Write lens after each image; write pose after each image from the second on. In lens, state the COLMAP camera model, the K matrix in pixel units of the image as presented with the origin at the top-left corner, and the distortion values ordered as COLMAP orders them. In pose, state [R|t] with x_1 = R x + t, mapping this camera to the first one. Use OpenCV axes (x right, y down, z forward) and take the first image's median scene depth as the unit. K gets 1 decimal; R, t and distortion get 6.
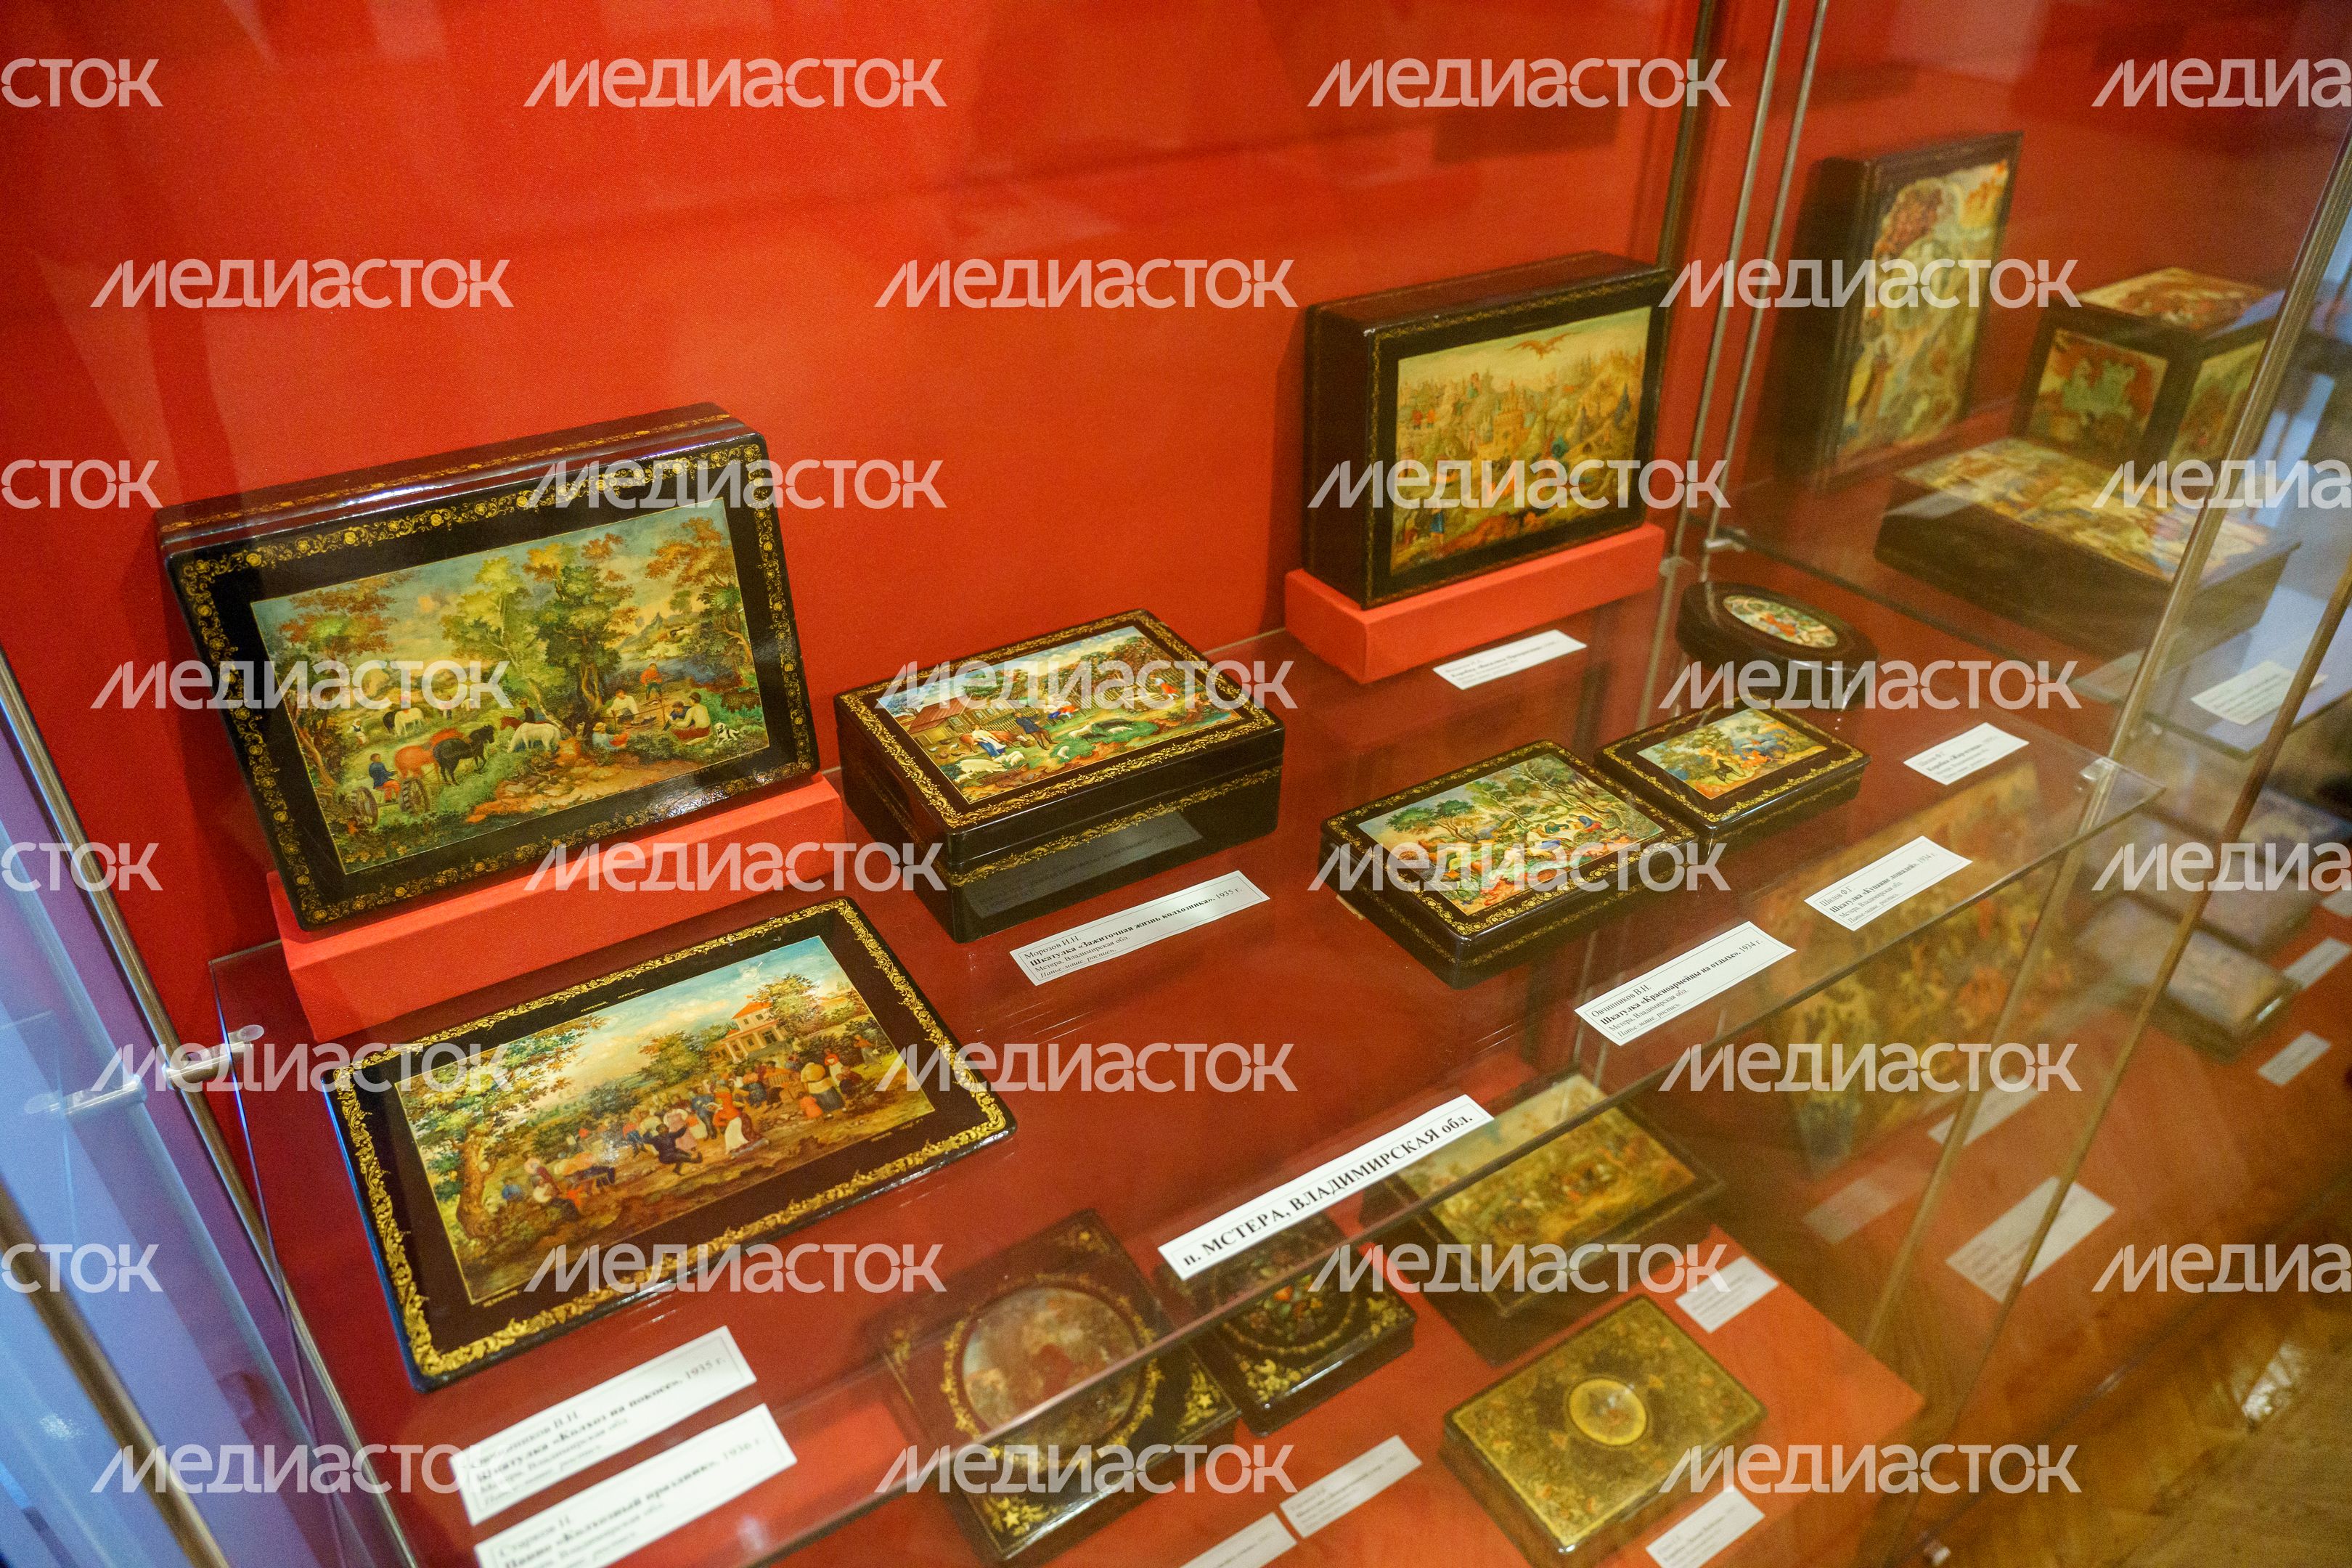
lens RADIAL K [[1063.8, 0, 1176.0], [0, 1063.8, 784.0], [0, 0, 1]] dist [0.001671, -0.000627]
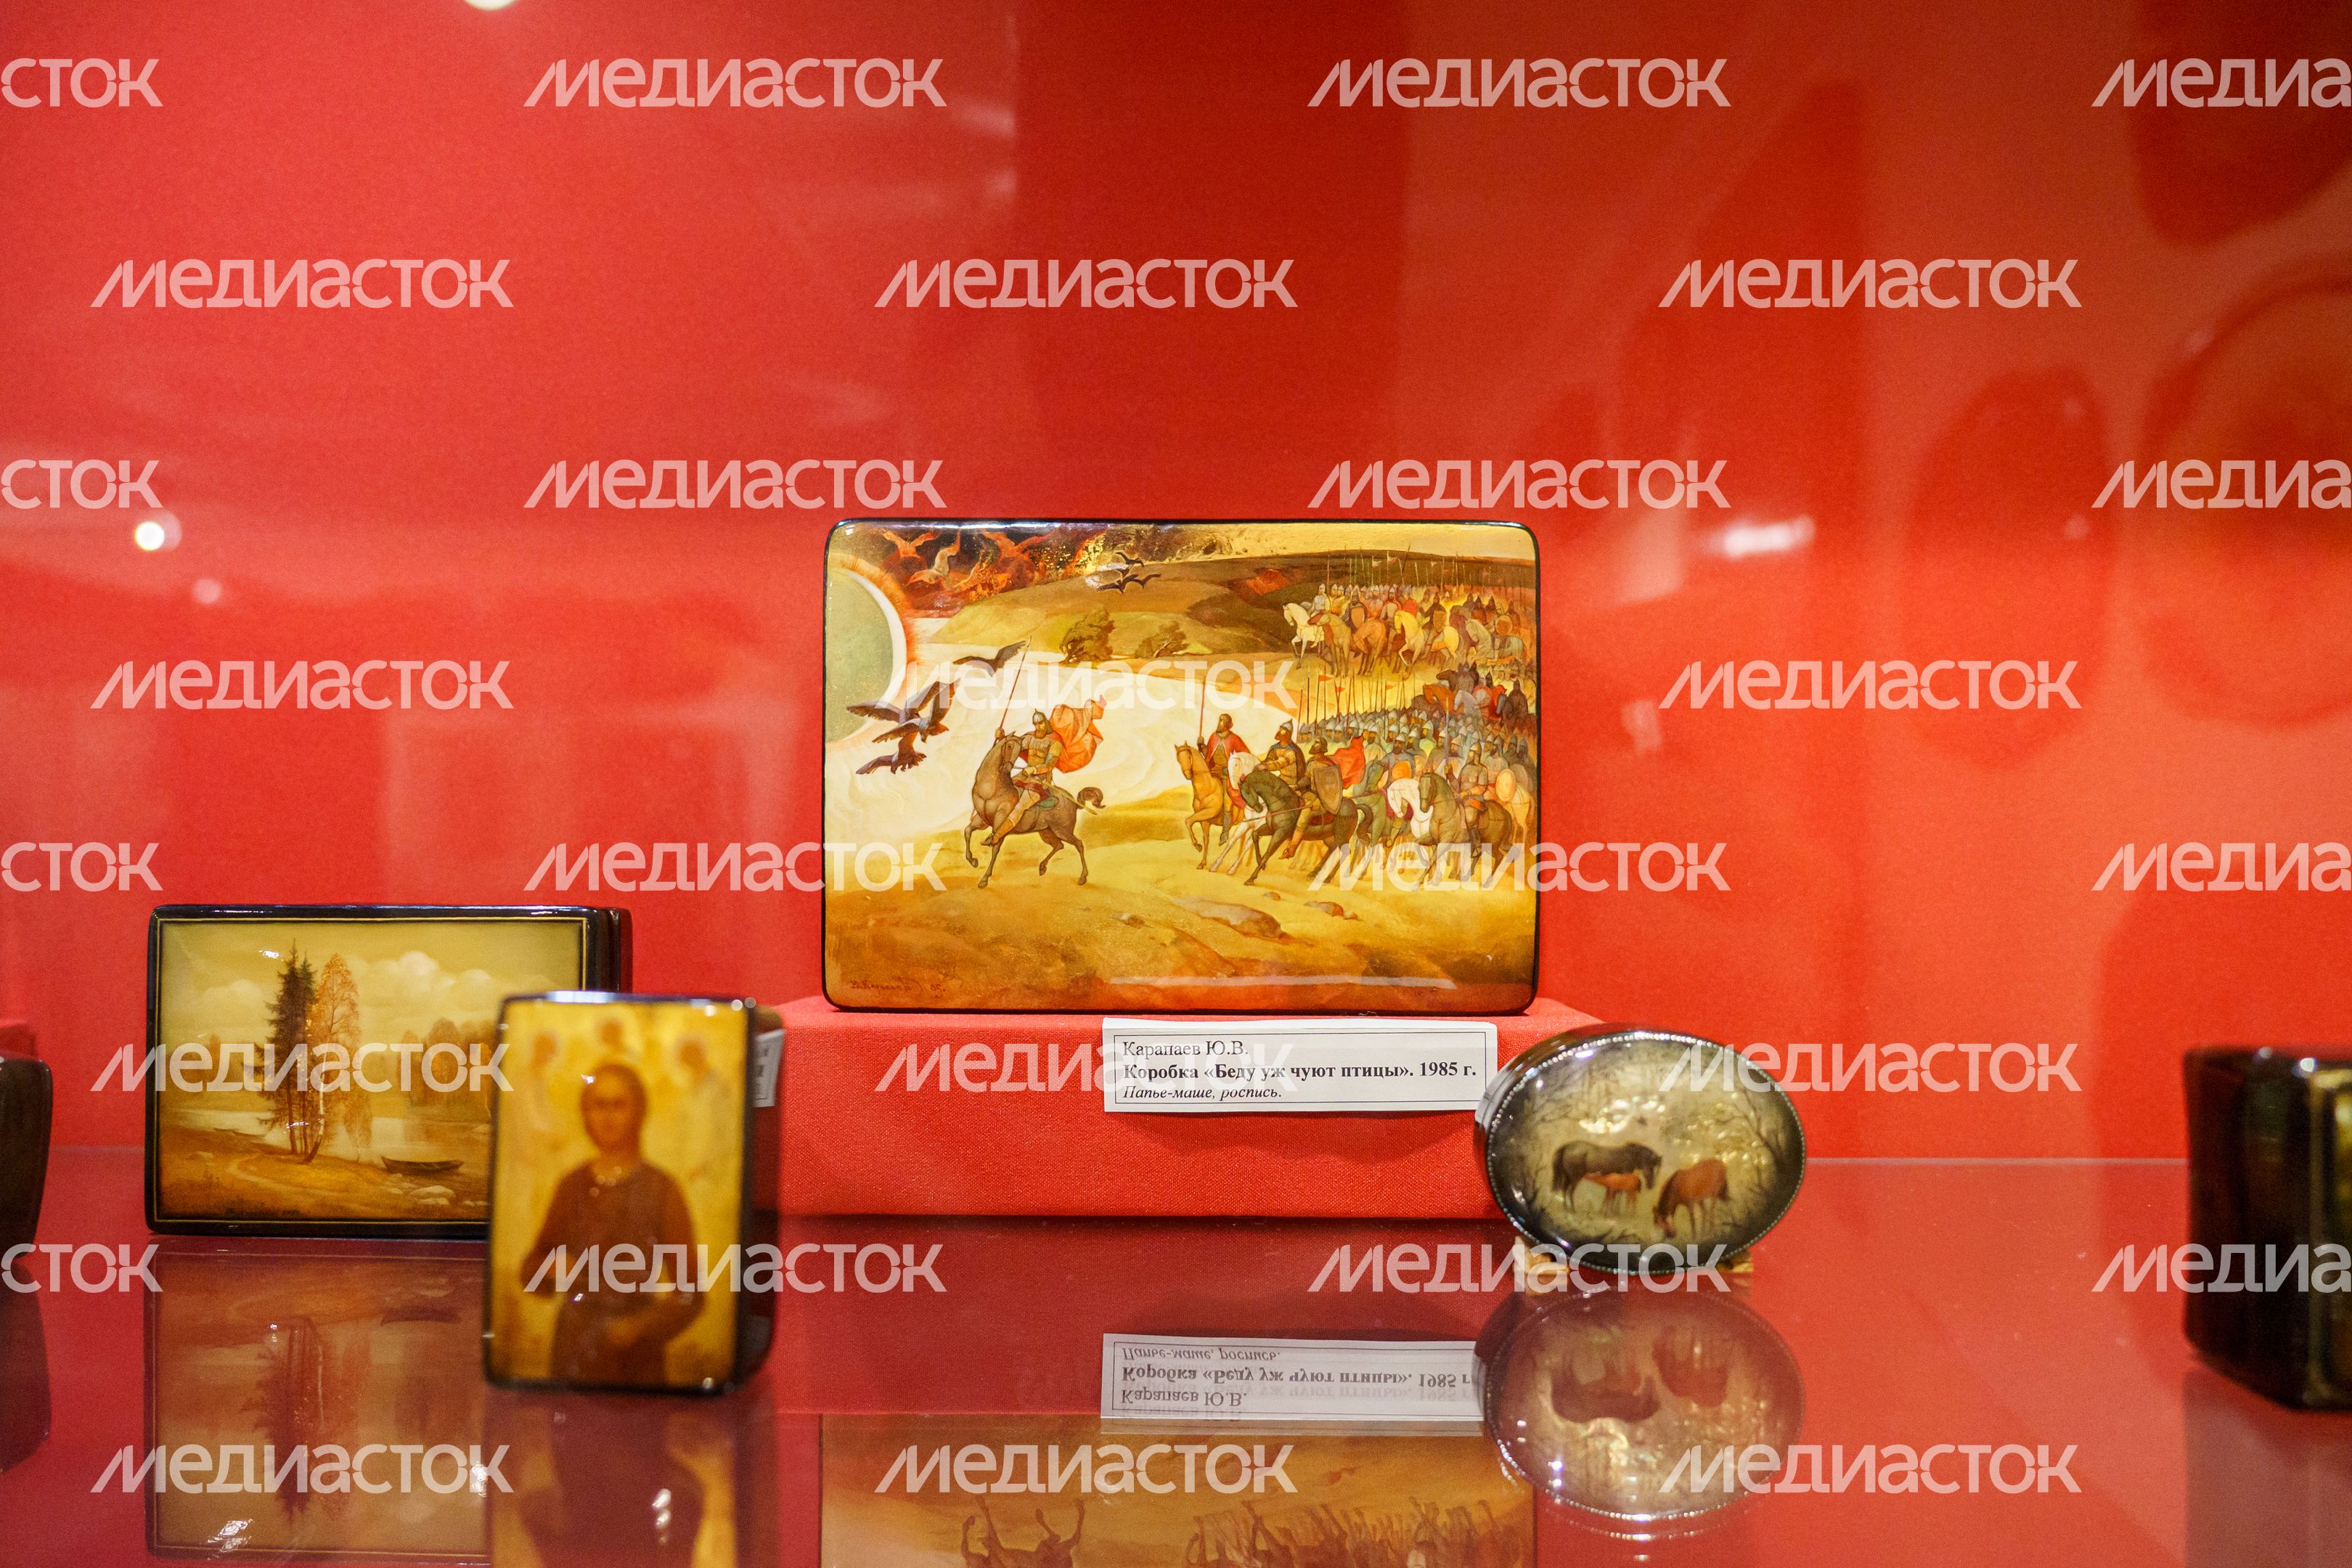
lens RADIAL K [[1063.8, 0, 1176.0], [0, 1063.8, 784.0], [0, 0, 1]] dist [0.001671, -0.000627]
pose [[1.000000, -0.000130, 0.000018, 0.000128], [0.000130, 1.000000, 0.000265, -1.113152], [-0.000018, -0.000265, 1.000000, 0.000008]]
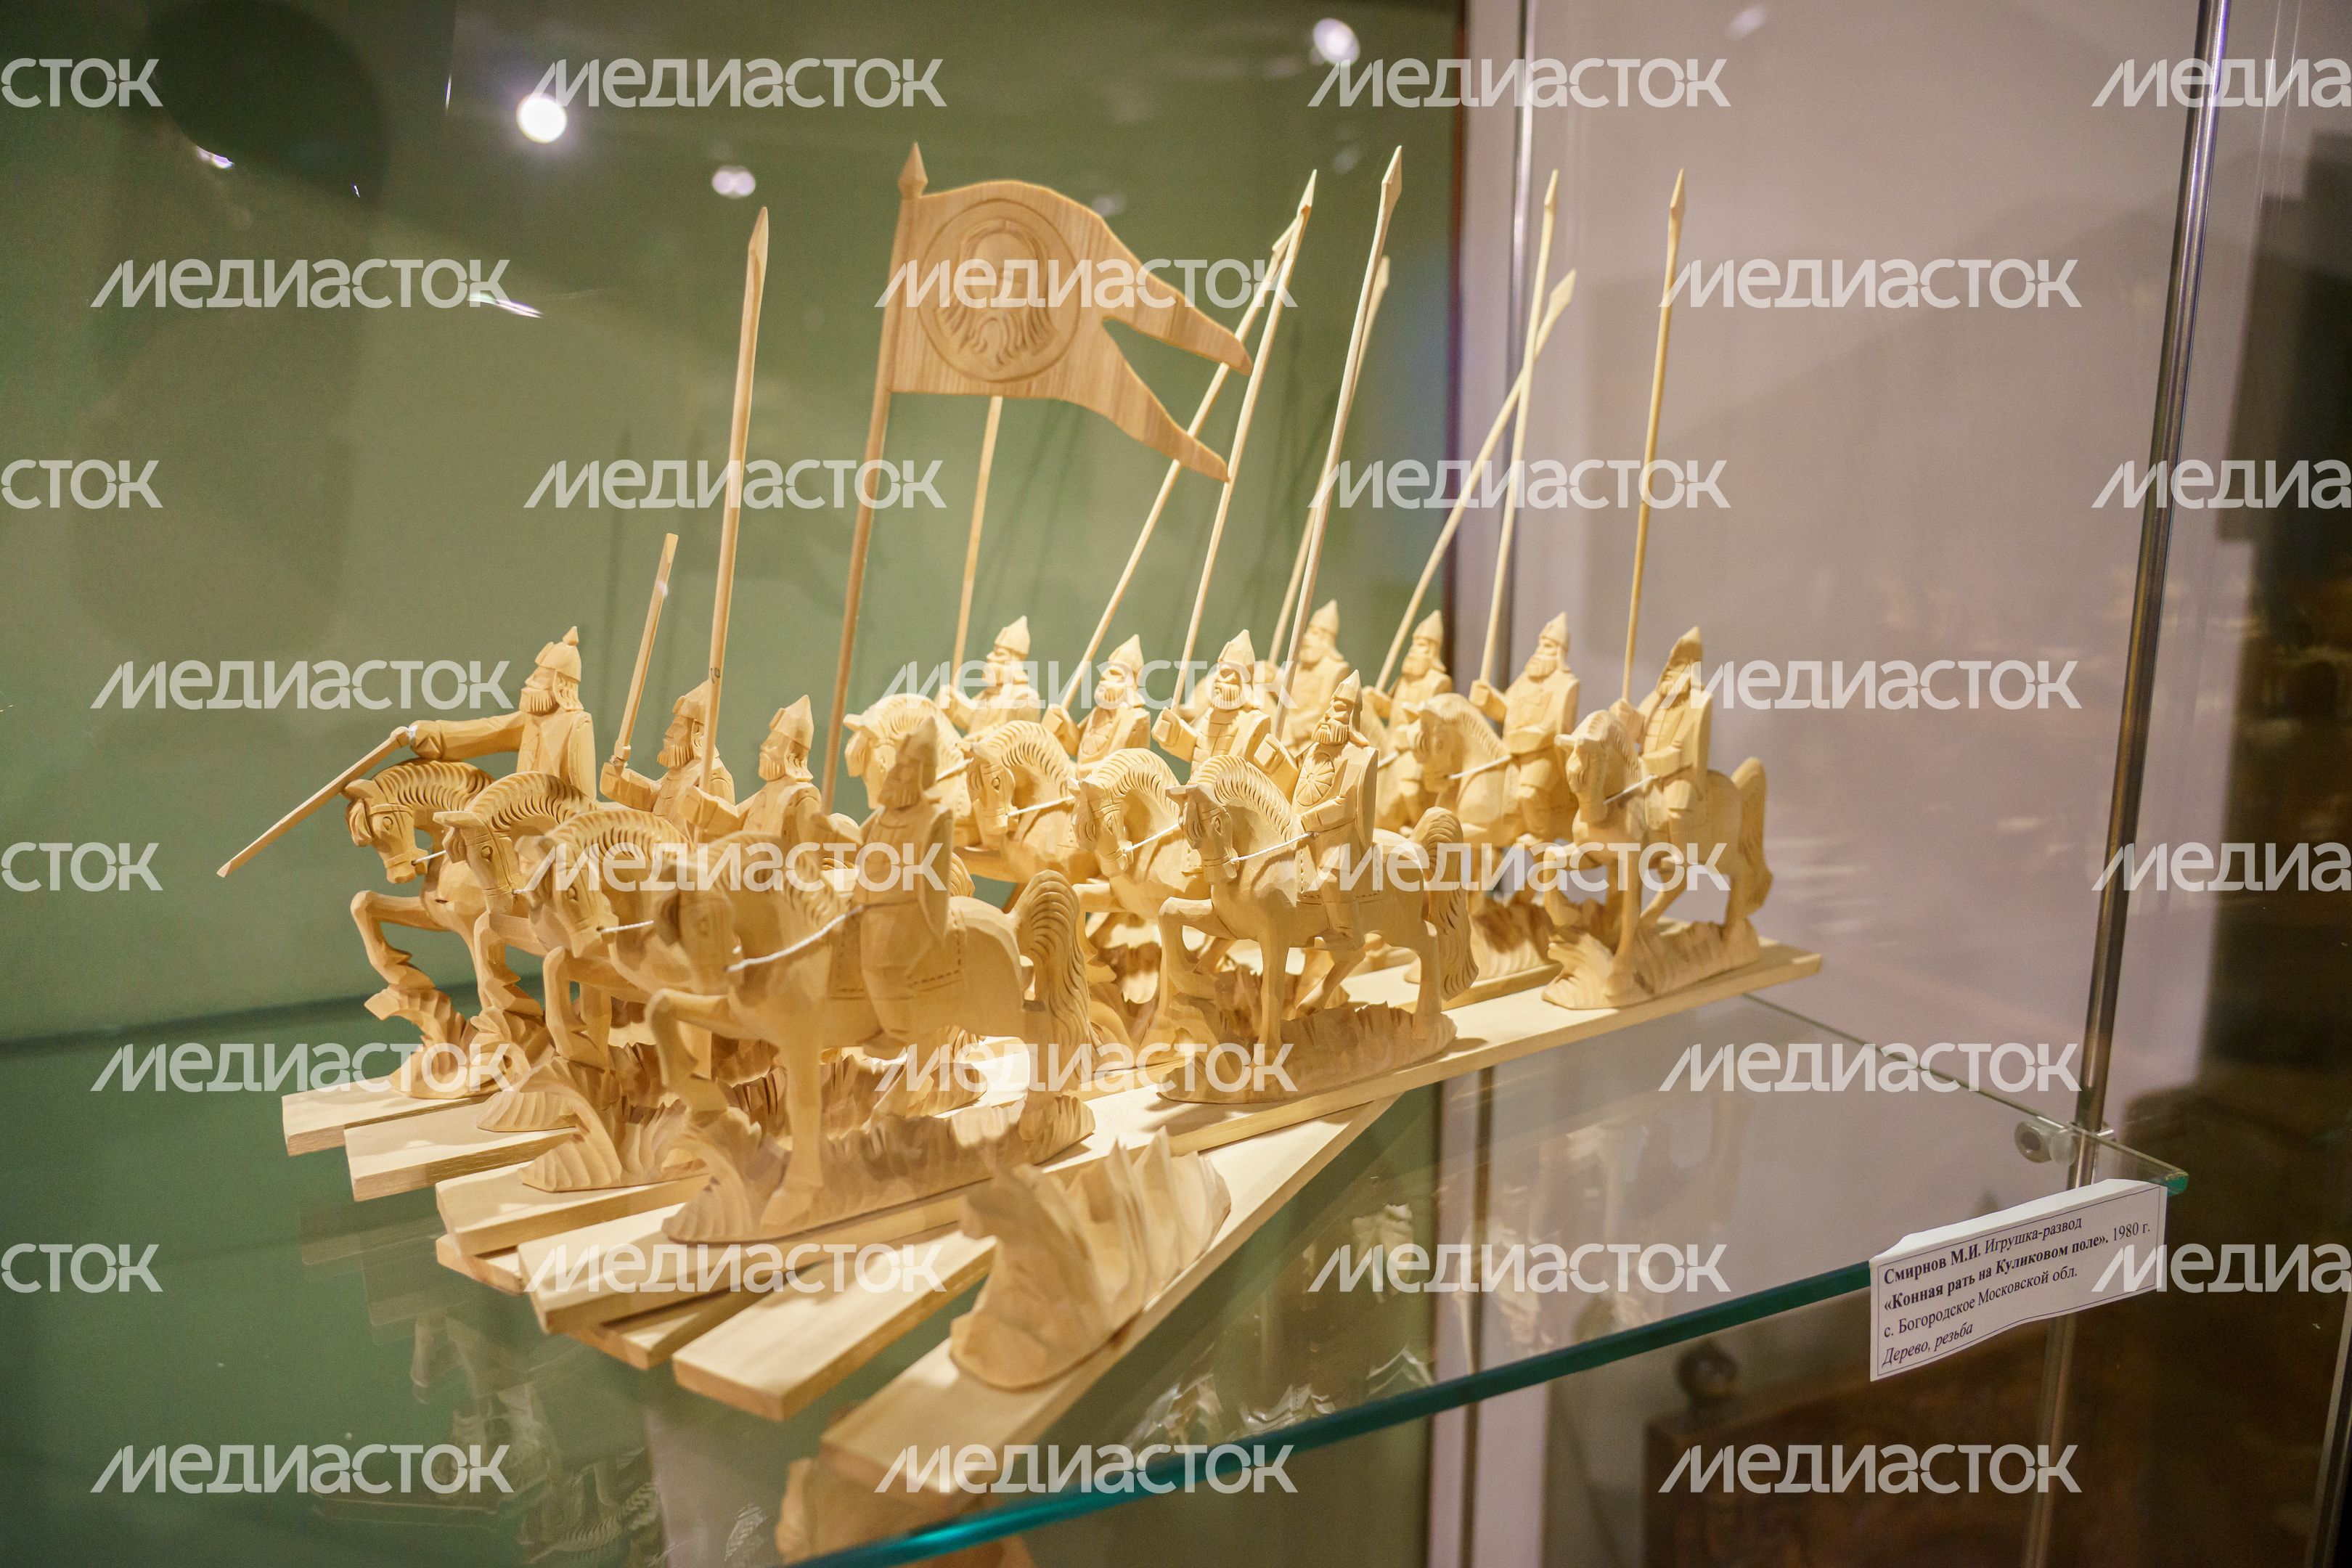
lens RADIAL K [[1063.8, 0, 1176.0], [0, 1063.8, 784.0], [0, 0, 1]] dist [0.001671, -0.000627]
pose [[1.000000, -0.000022, 0.000034, 0.000026], [0.000022, 1.000000, 0.000035, -0.736155], [-0.000034, -0.000035, 1.000000, 0.000047]]
